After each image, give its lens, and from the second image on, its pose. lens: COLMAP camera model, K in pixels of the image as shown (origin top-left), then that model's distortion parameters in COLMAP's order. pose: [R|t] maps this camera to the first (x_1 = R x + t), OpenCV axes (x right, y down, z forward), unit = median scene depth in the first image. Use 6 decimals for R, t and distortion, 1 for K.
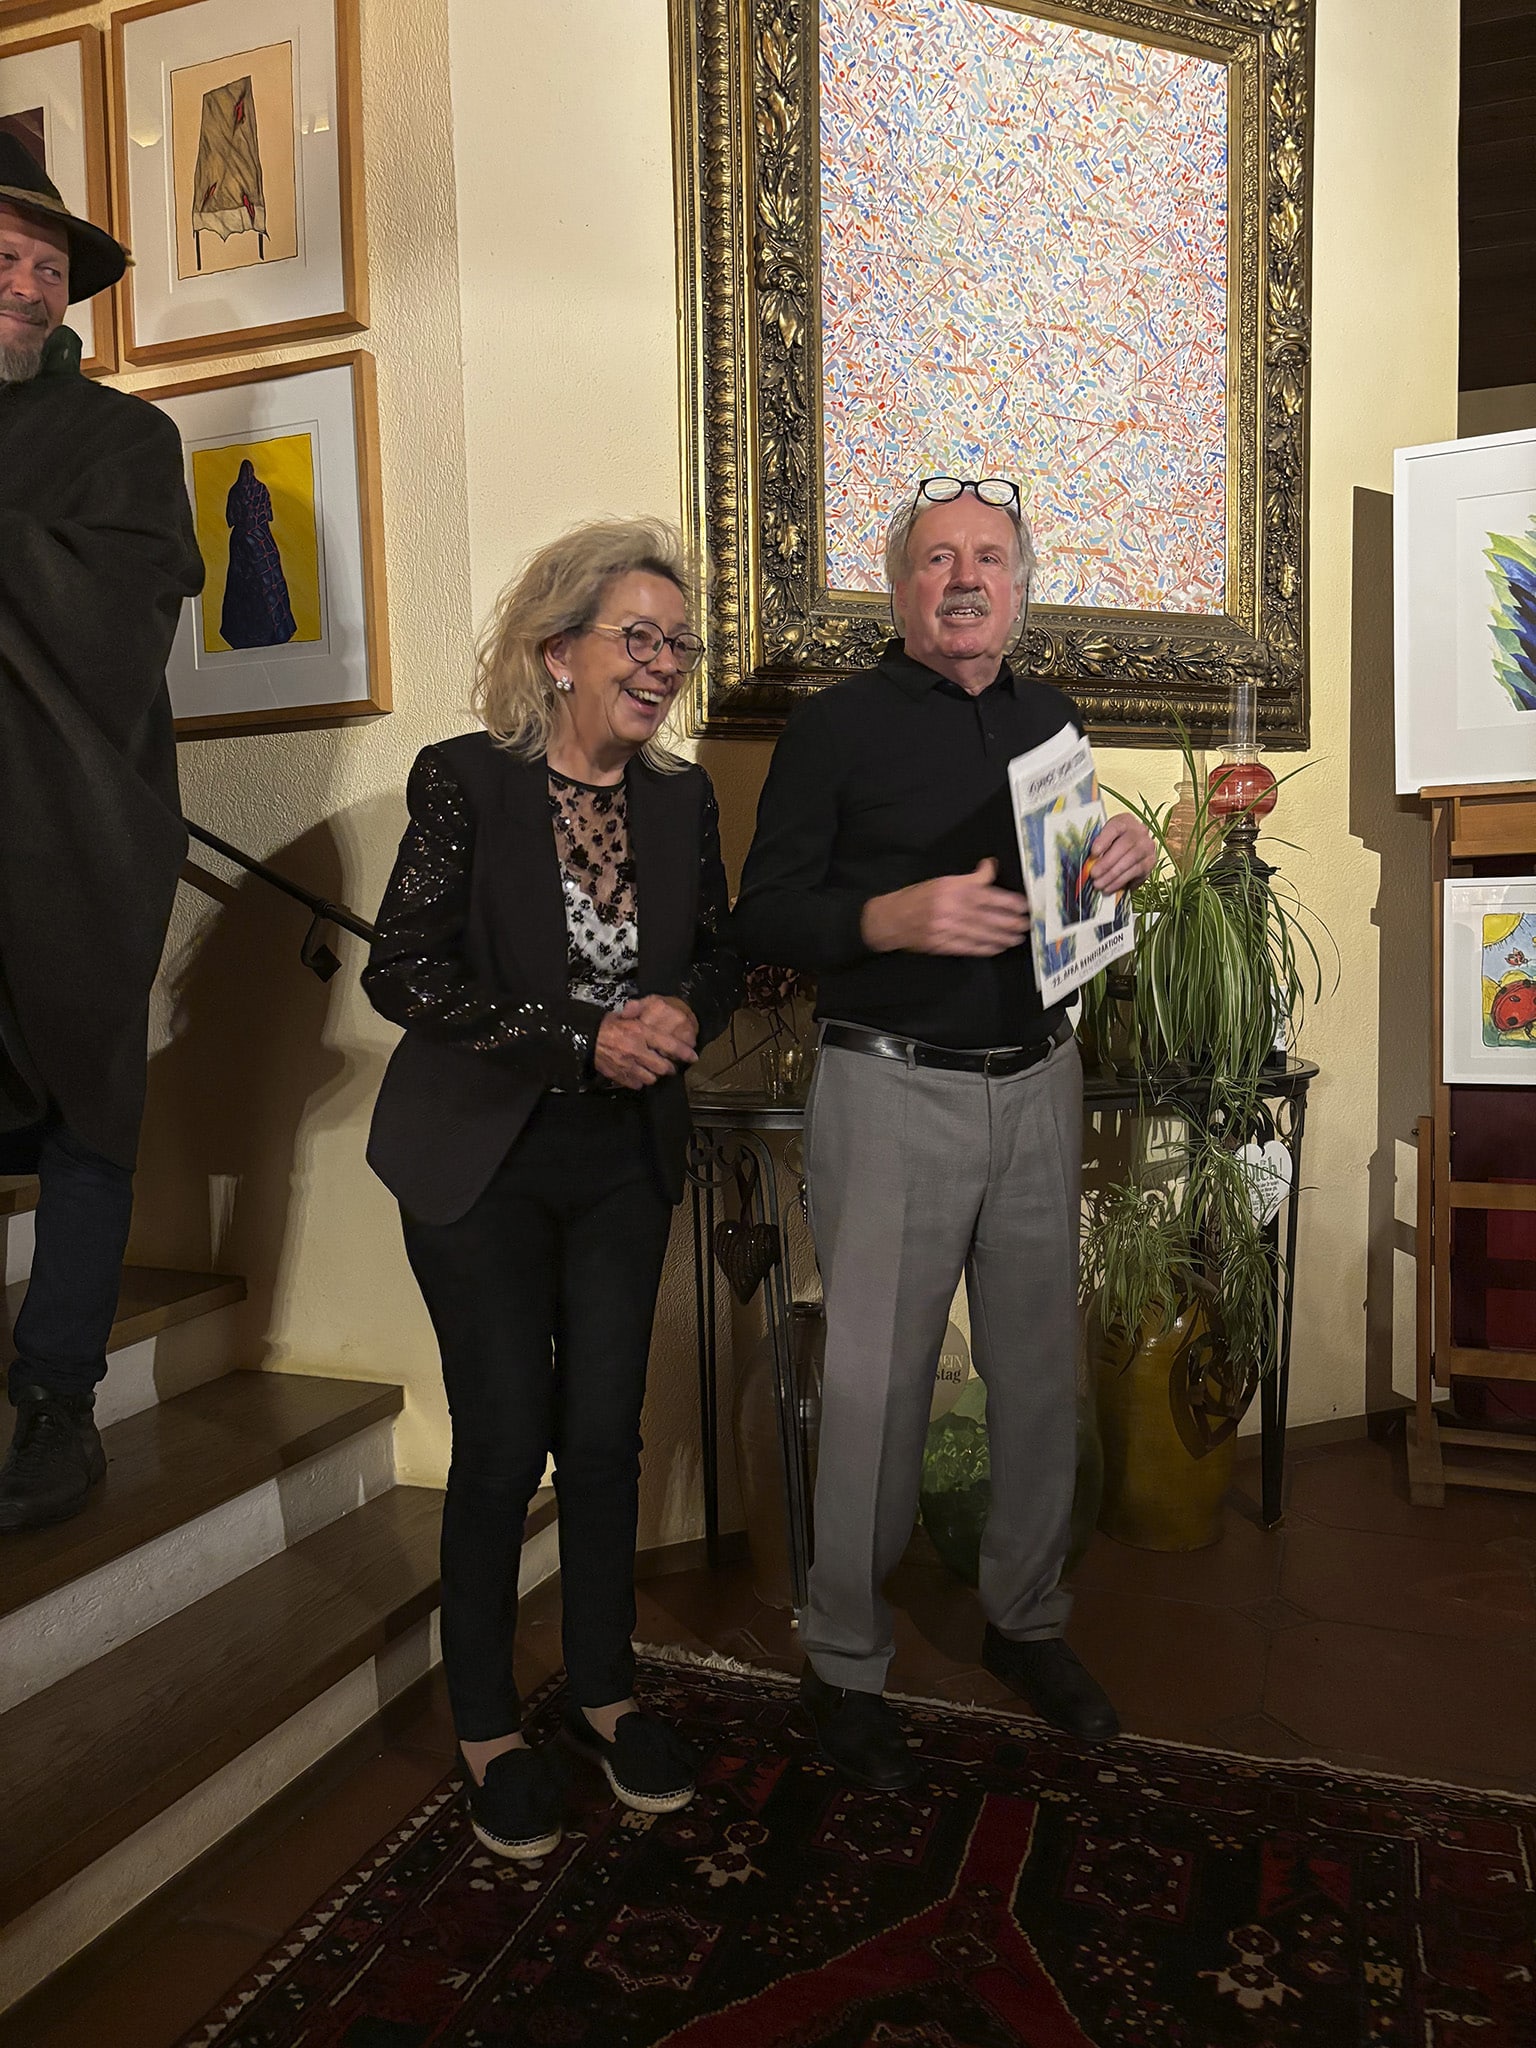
lens RADIAL K [[1553.0, 0, 768.0], [0, 1553.0, 1024.0], [0, 0, 1]] dist [0.001533, 0.008165]
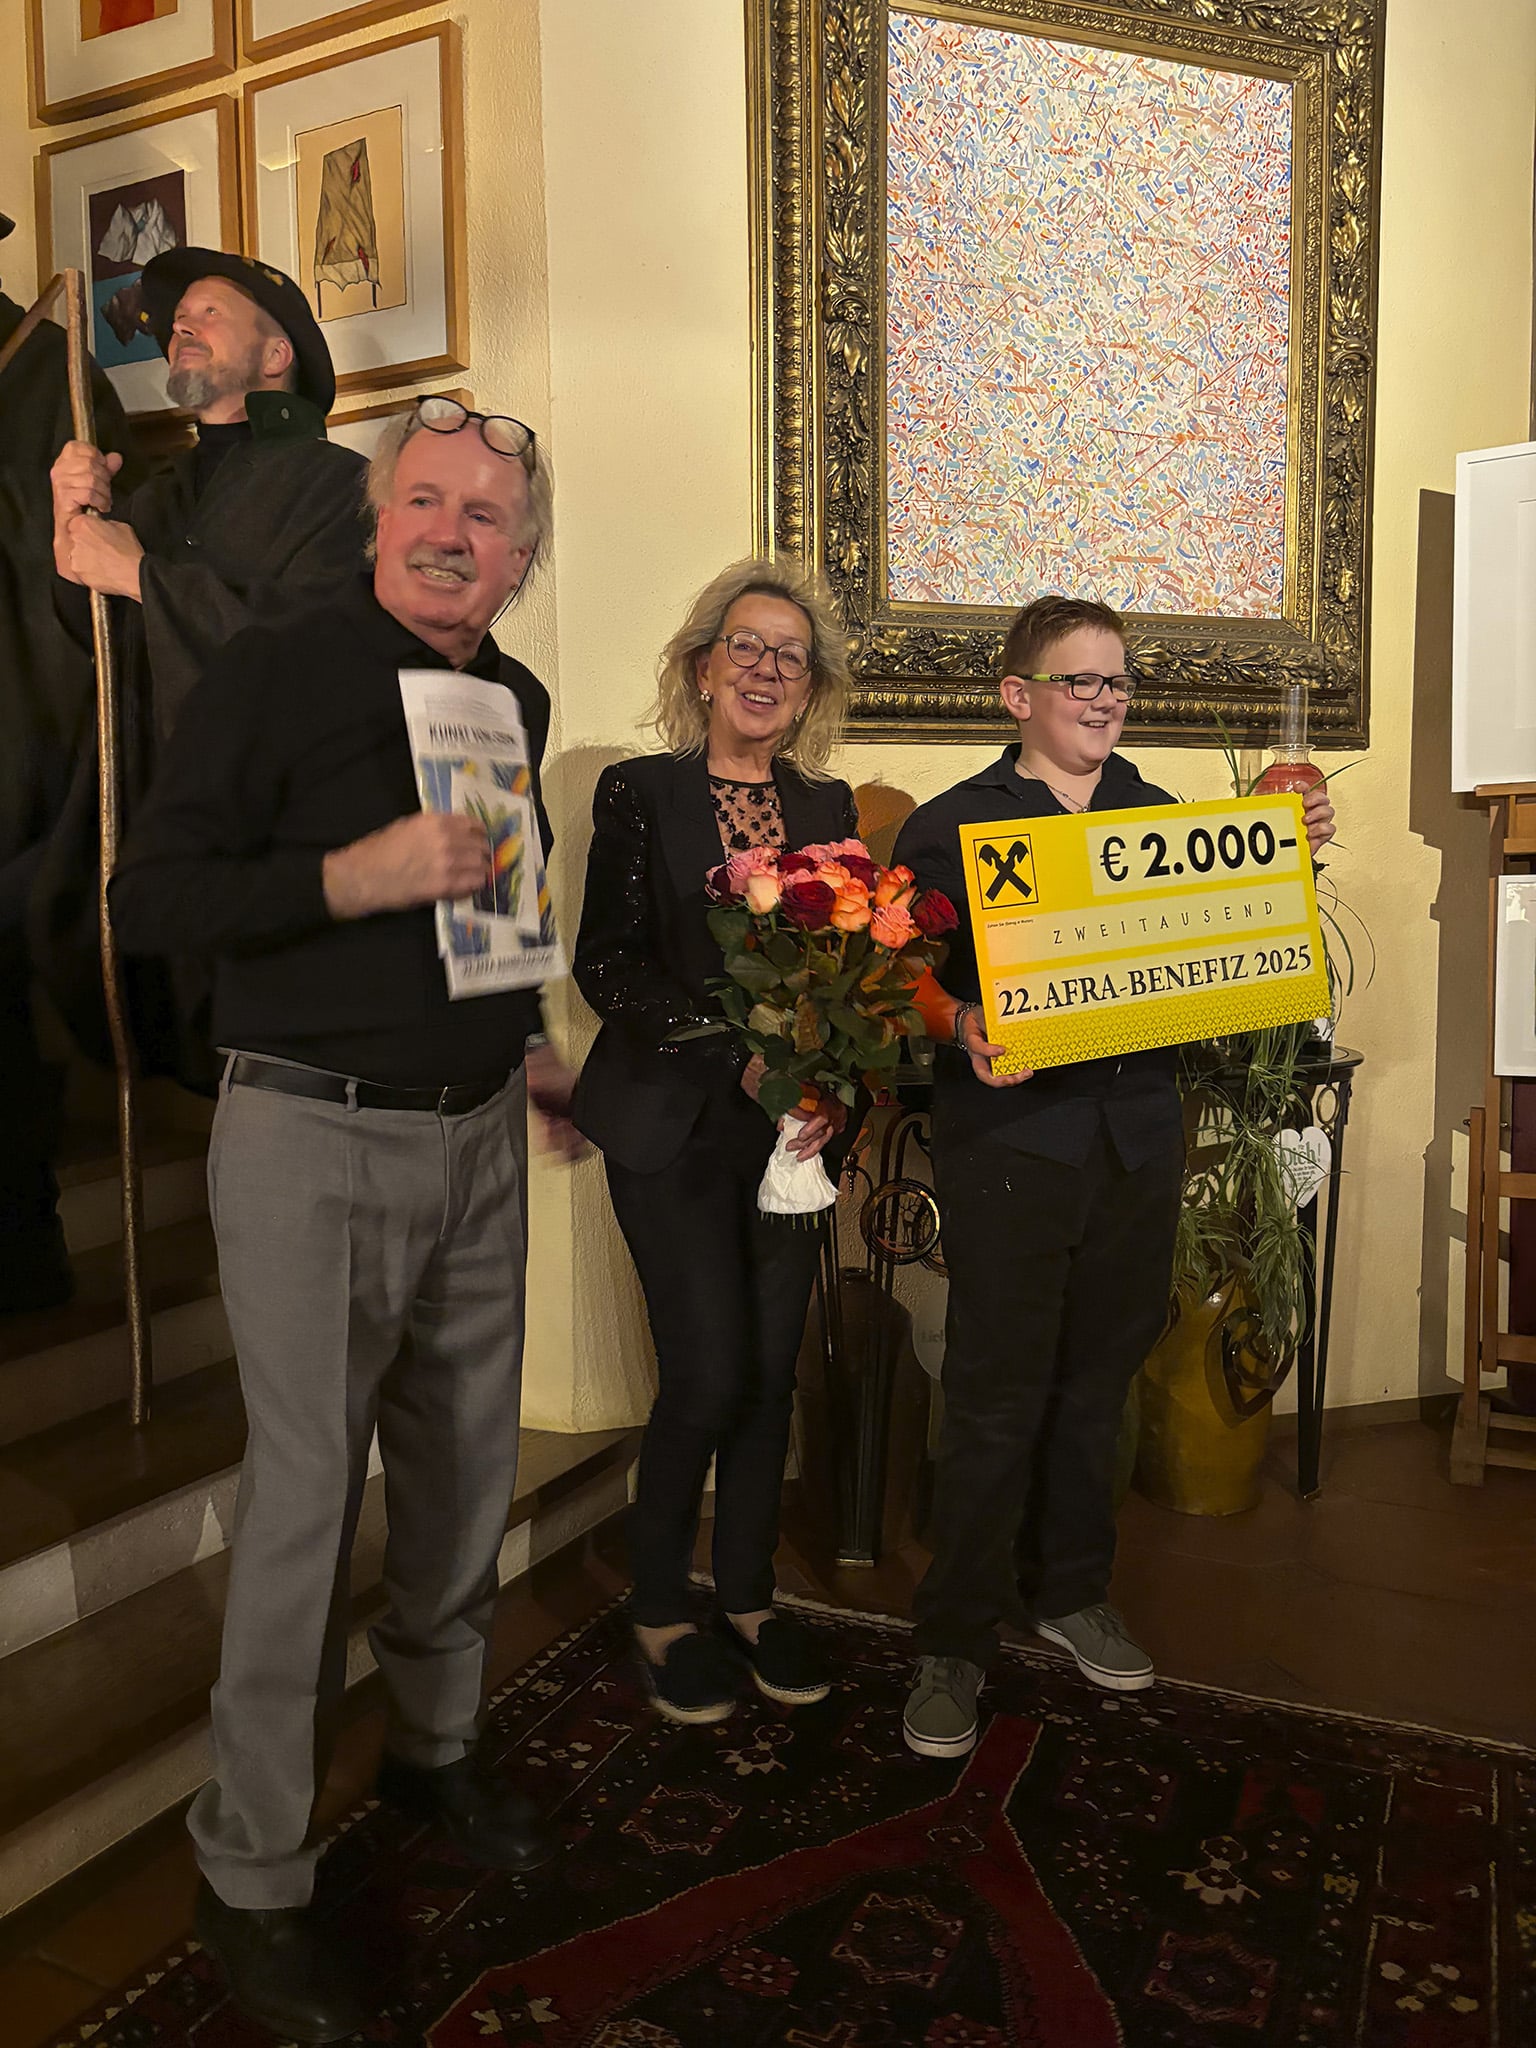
lens RADIAL K [[1558.6, 0, 747.7], [0, 1558.6, 1029.6], [0, 0, 1]] dist [-0.020286, 0.050569]
pose [[0.995575, 0.015305, -0.092719, 0.044120], [-0.014032, 0.999798, 0.014364, 0.000287], [0.092920, -0.012999, 0.995589, -0.072880]]
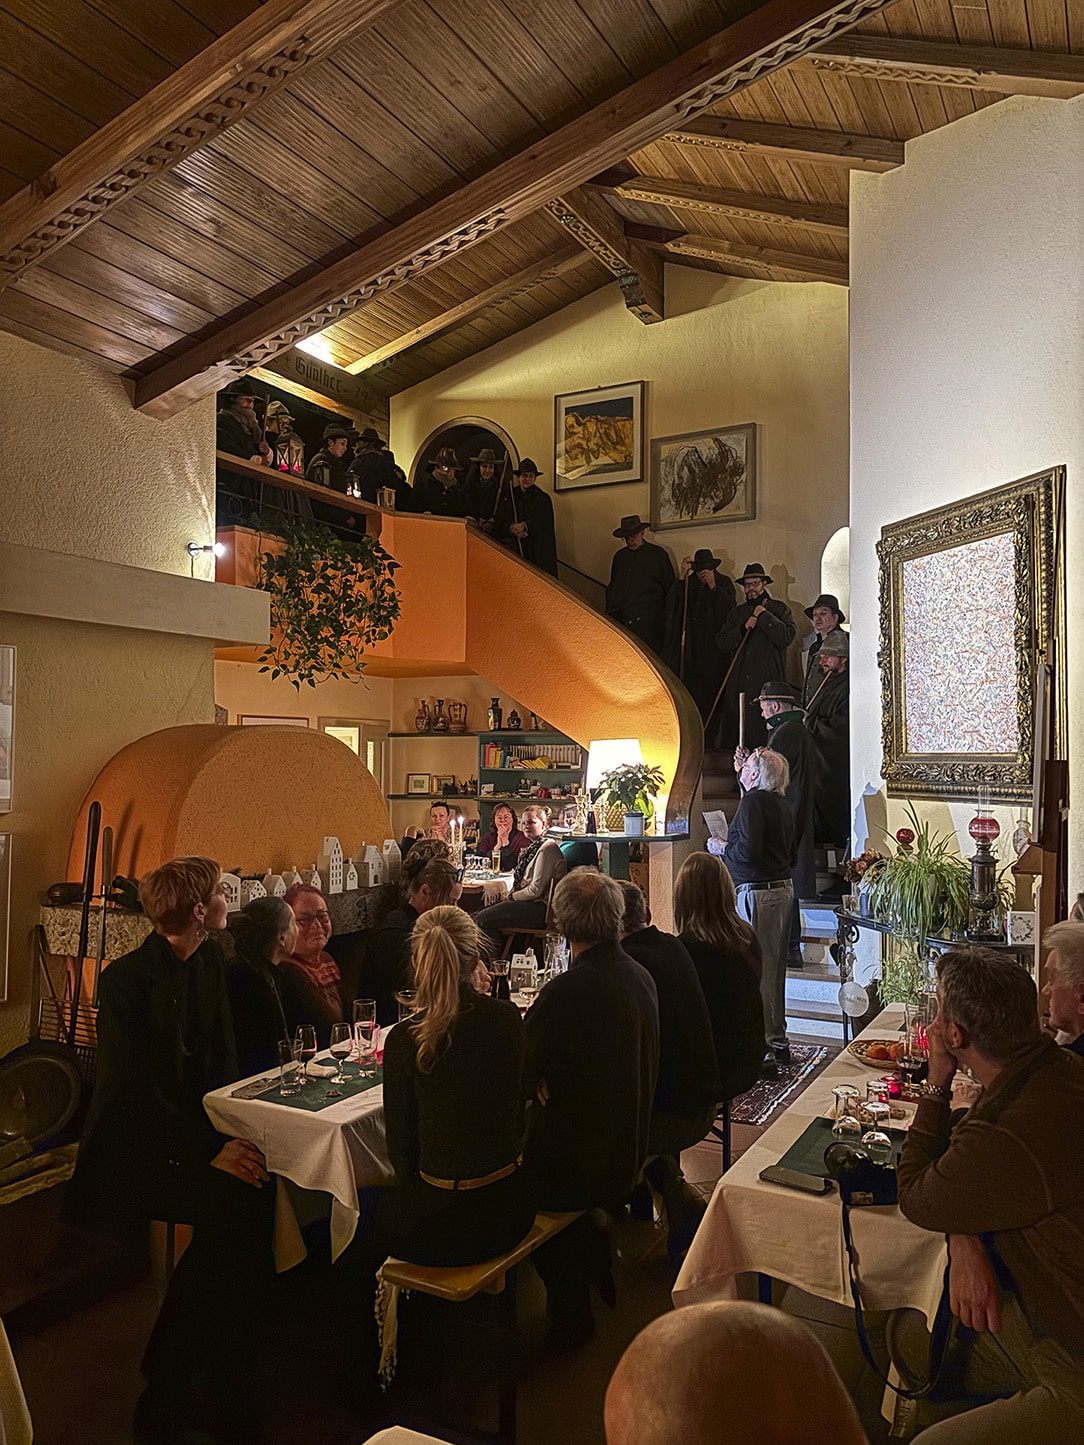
lens RADIAL K [[1095.7, 0, 542.0], [0, 1095.7, 722.5], [0, 0, 1]] dist [0.001533, 0.008165]
pose [[-0.124931, -0.011113, -0.992103, 2.245560], [-0.079127, 0.996864, -0.001202, -0.273190], [0.989005, 0.078352, -0.125419, 0.538650]]
